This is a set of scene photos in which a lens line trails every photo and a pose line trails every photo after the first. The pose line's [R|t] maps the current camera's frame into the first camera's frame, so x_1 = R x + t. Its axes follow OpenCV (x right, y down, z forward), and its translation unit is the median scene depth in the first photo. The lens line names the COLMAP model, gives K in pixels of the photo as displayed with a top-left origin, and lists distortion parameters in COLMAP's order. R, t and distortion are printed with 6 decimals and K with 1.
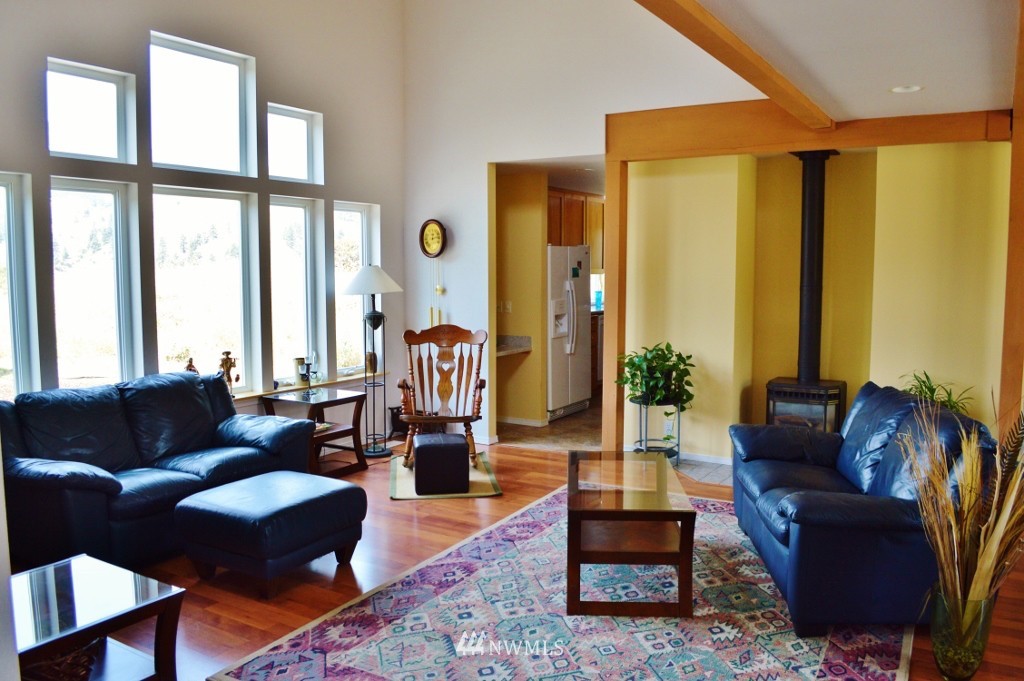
lens RADIAL K [[834.8, 0, 517.8], [0, 834.8, 342.0], [0, 0, 1]] dist [-0.072991, 0.001805]
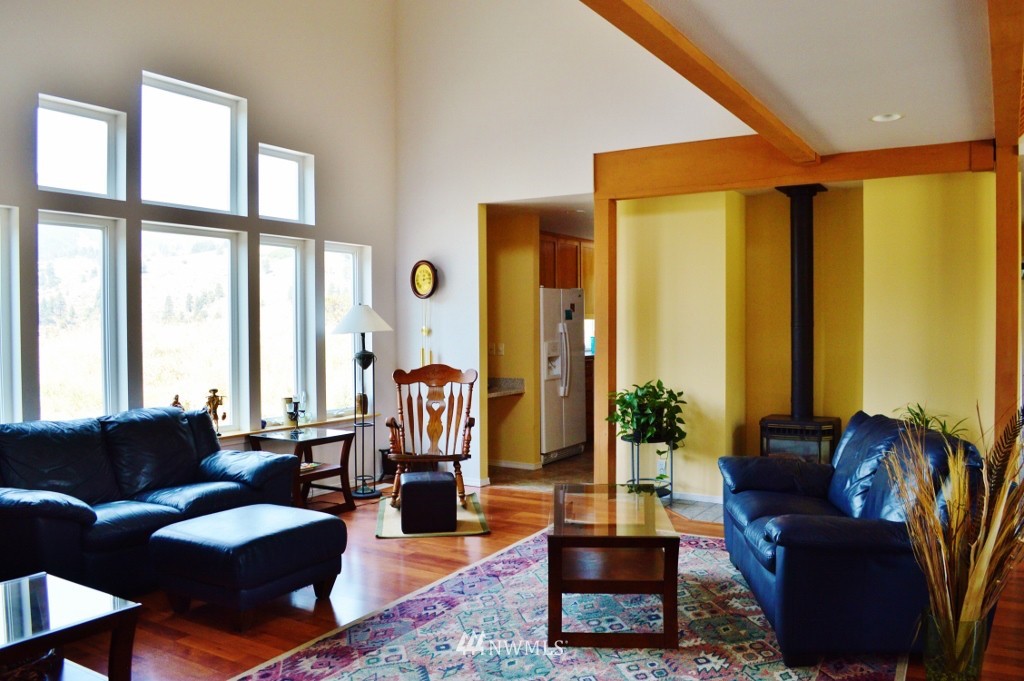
lens RADIAL K [[834.8, 0, 517.8], [0, 834.8, 342.0], [0, 0, 1]] dist [-0.072991, 0.001805]
pose [[0.999966, -0.005693, -0.005932, 0.024728], [0.005263, 0.997517, -0.070229, 0.033062], [0.006317, 0.070195, 0.997513, 0.009454]]
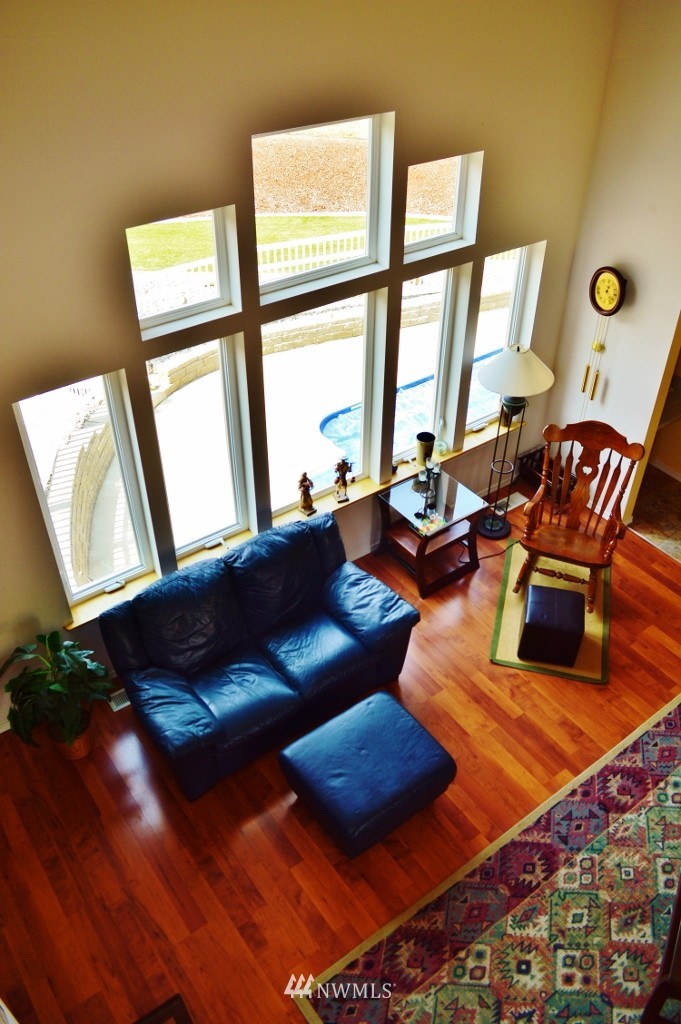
lens RADIAL K [[815.6, 0, 340.5], [0, 815.6, 512.0], [0, 0, 1]] dist [-0.035697, 0.004522]
pose [[0.927940, 0.234142, -0.290008, -0.096949], [-0.037582, 0.832876, 0.552182, -0.548273], [0.370829, -0.501493, 0.781659, 0.317928]]
